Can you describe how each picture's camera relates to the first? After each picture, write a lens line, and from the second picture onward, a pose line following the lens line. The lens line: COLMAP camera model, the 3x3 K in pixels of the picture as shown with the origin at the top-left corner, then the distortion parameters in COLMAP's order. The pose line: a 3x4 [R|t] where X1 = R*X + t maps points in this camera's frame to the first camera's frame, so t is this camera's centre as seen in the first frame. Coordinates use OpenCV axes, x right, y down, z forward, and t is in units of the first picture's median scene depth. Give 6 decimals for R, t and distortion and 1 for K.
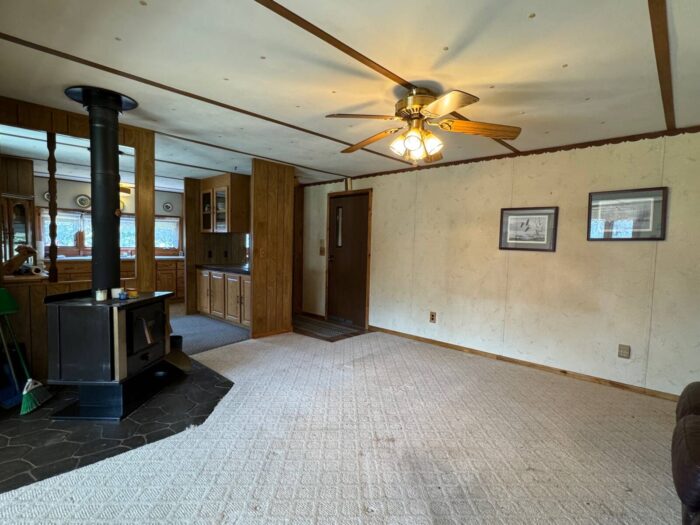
lens RADIAL K [[356.7, 0, 351.0], [0, 356.7, 262.4], [0, 0, 1]] dist [-0.000522, -0.001189]
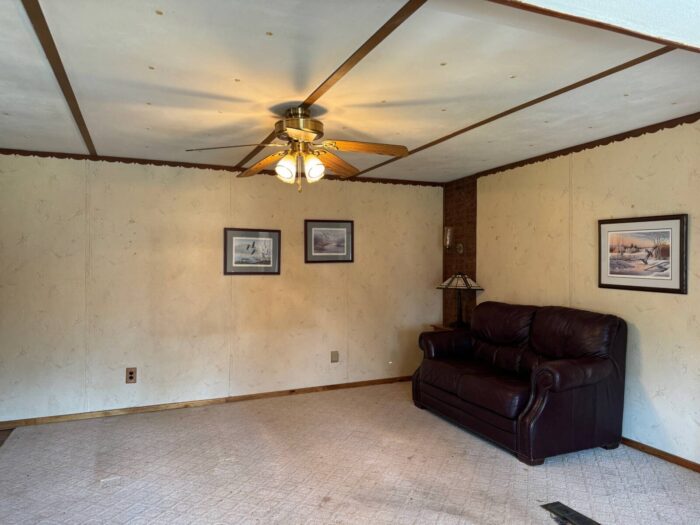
lens RADIAL K [[485.9, 0, 351.5], [0, 485.9, 258.7], [0, 0, 1]] dist [0.050426, -0.057187]
pose [[0.397554, -0.020659, 0.917346, -0.586320], [0.058827, 0.998264, -0.003013, -0.056560], [-0.915691, 0.055163, 0.398080, 0.255847]]
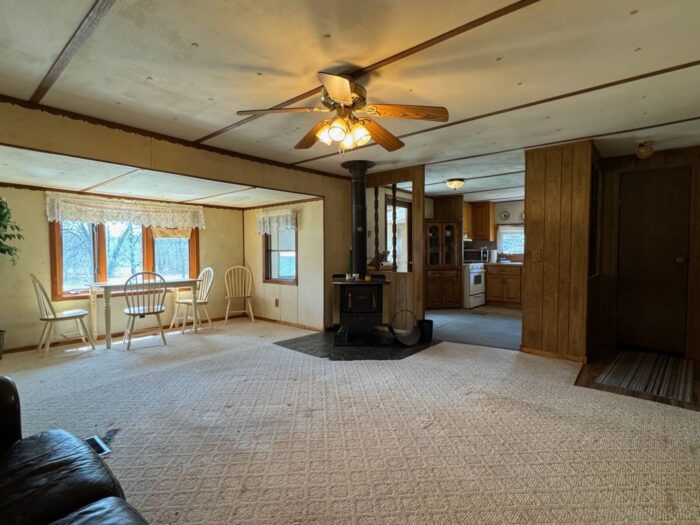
lens RADIAL K [[356.7, 0, 348.5], [0, 356.7, 262.4], [0, 0, 1]] dist [-0.000522, -0.001189]
pose [[0.036298, 0.008583, -0.999304, 0.737769], [-0.045406, 0.998945, 0.006931, 0.004788], [0.998309, 0.045123, 0.036649, 0.640592]]
